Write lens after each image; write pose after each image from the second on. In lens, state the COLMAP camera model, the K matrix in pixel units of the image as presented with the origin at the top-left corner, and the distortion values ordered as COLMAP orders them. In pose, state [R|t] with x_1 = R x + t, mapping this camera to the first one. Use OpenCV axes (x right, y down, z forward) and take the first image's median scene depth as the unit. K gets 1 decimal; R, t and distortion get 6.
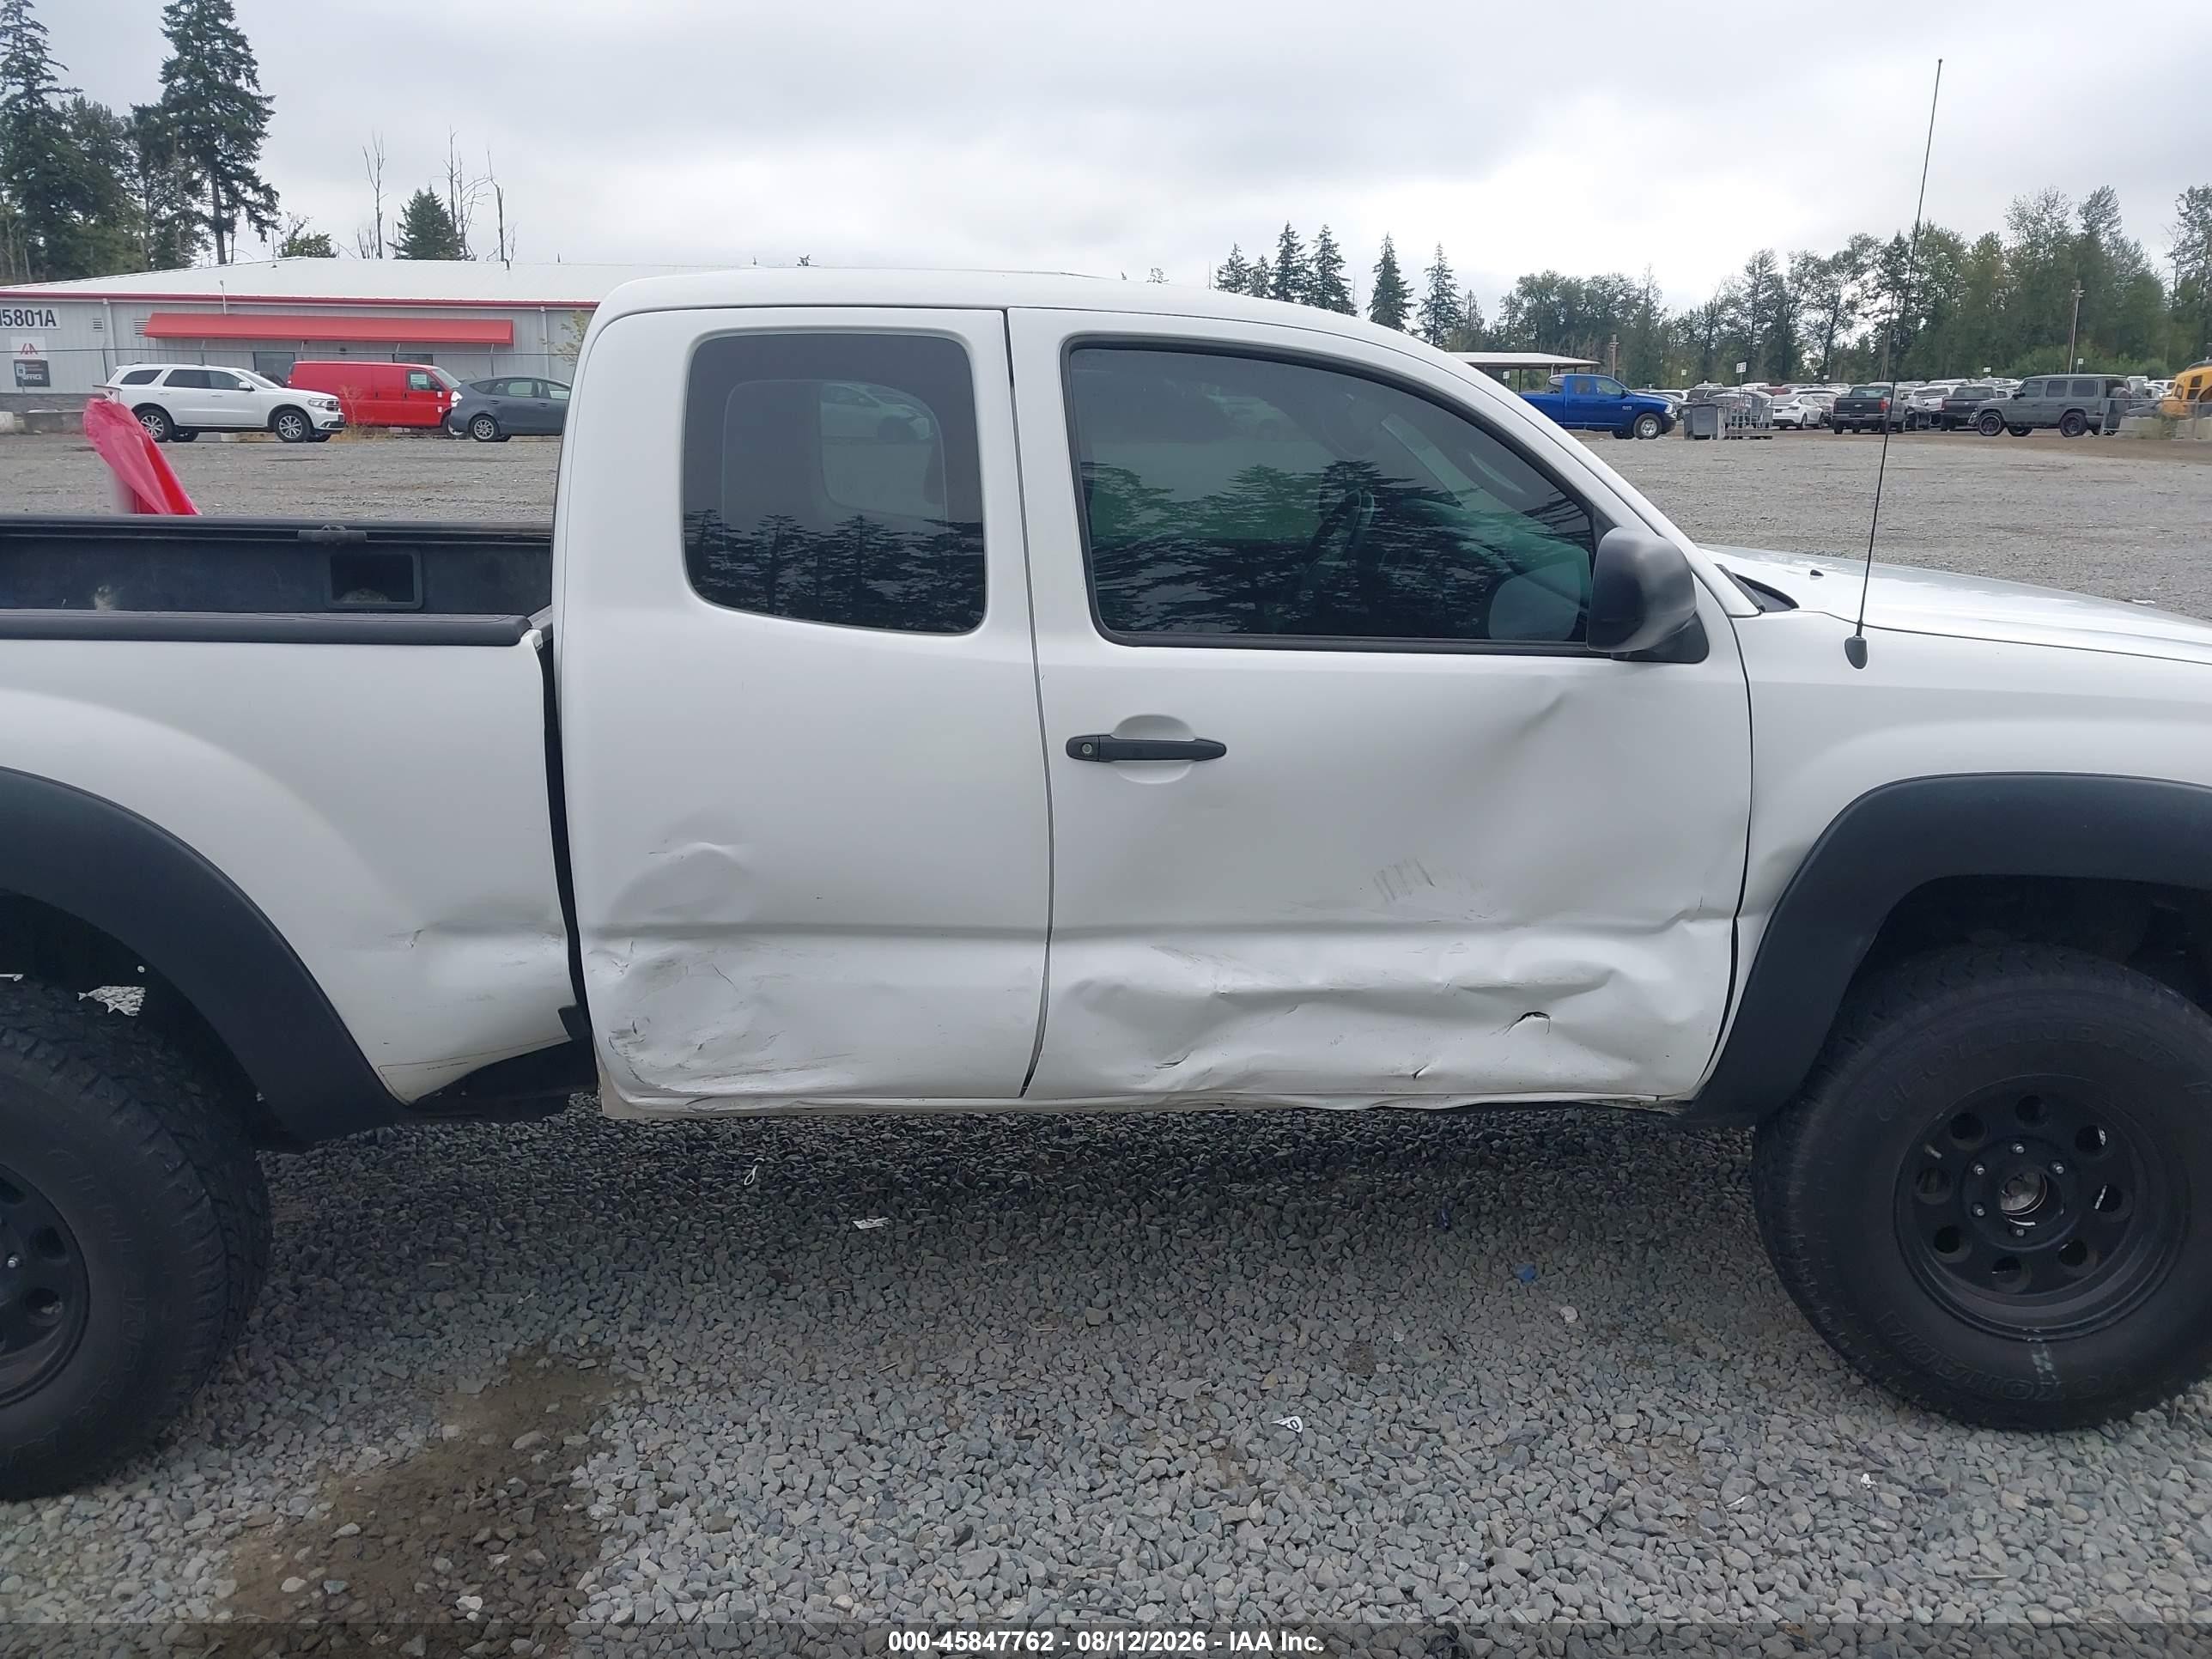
lens RADIAL K [[1742.5, 0, 1120.3], [0, 1742.5, 845.2], [0, 0, 1]] dist [-0.005271, 0.006770]
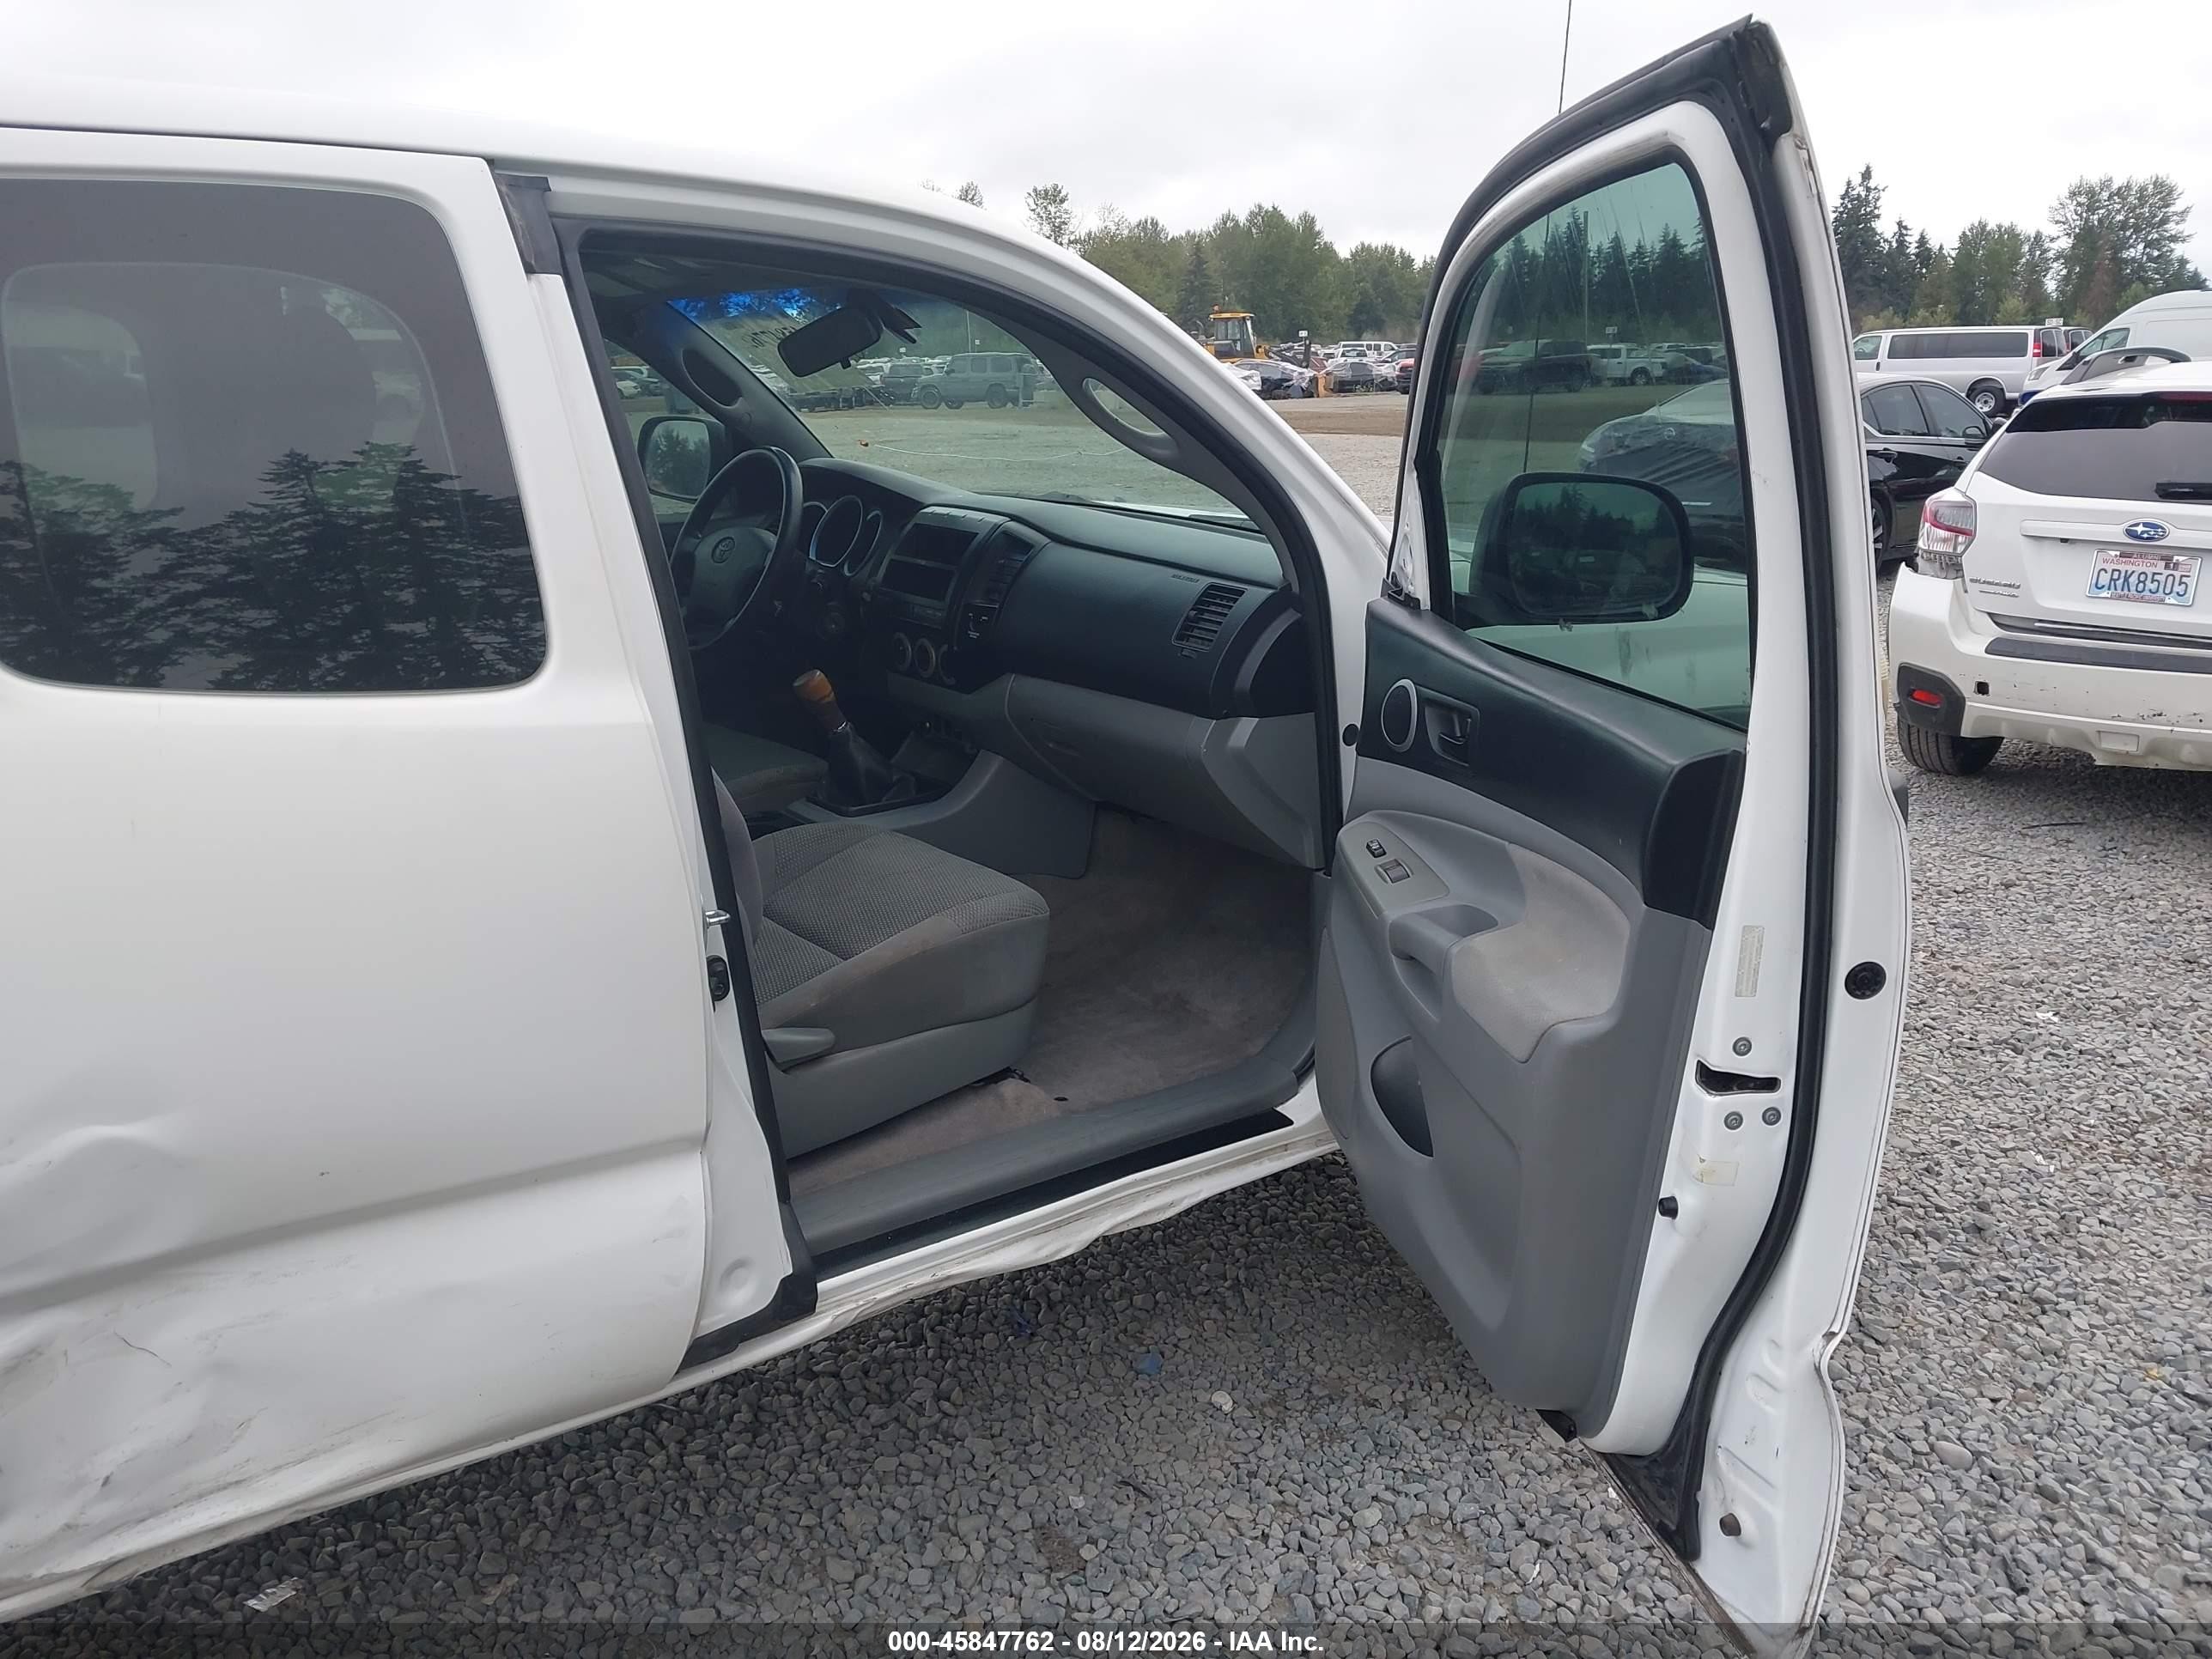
lens RADIAL K [[1742.5, 0, 1154.8], [0, 1742.5, 876.4], [0, 0, 1]] dist [-0.005271, 0.006770]
pose [[0.837660, -0.160576, 0.522054, -0.203114], [0.146213, 0.986848, 0.068934, -0.058711], [-0.526258, 0.018588, 0.850122, 0.324251]]
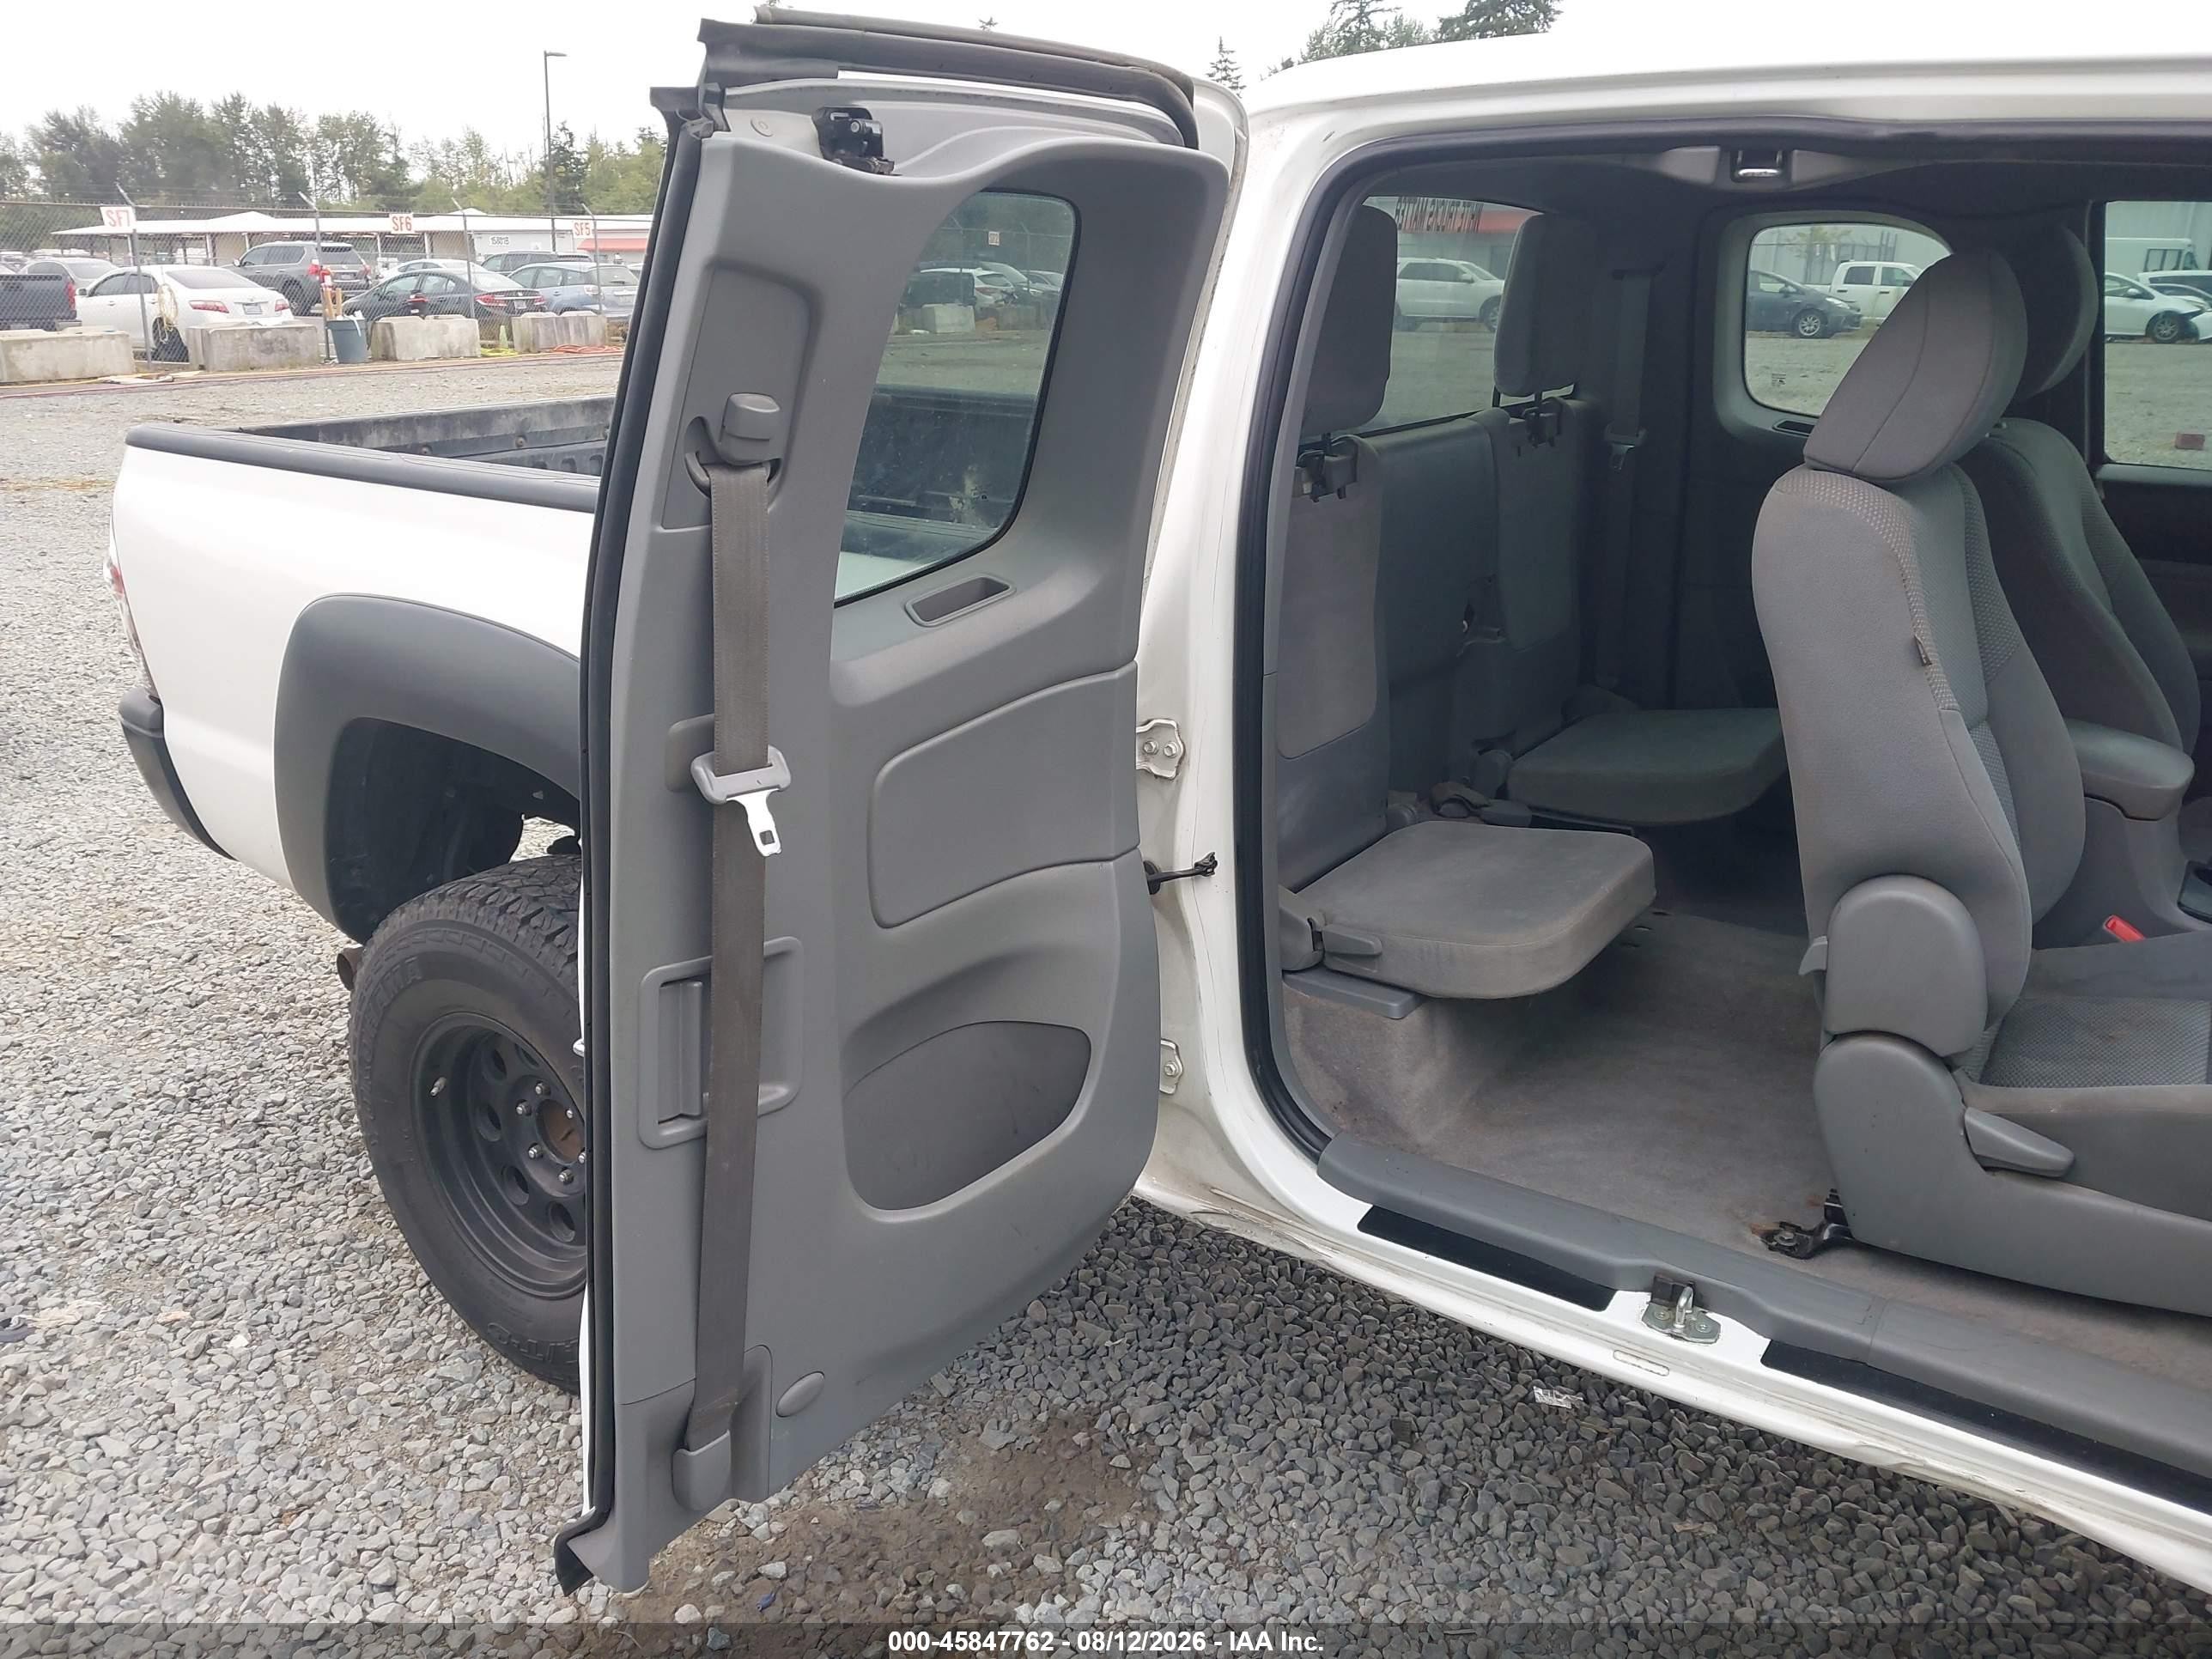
lens RADIAL K [[1742.5, 0, 1073.8], [0, 1742.5, 839.9], [0, 0, 1]] dist [-0.005271, 0.006770]
pose [[0.777190, 0.185961, -0.601161, 0.119310], [-0.153222, 0.982508, 0.105839, -0.075010], [0.610327, 0.009854, 0.792088, 0.362204]]
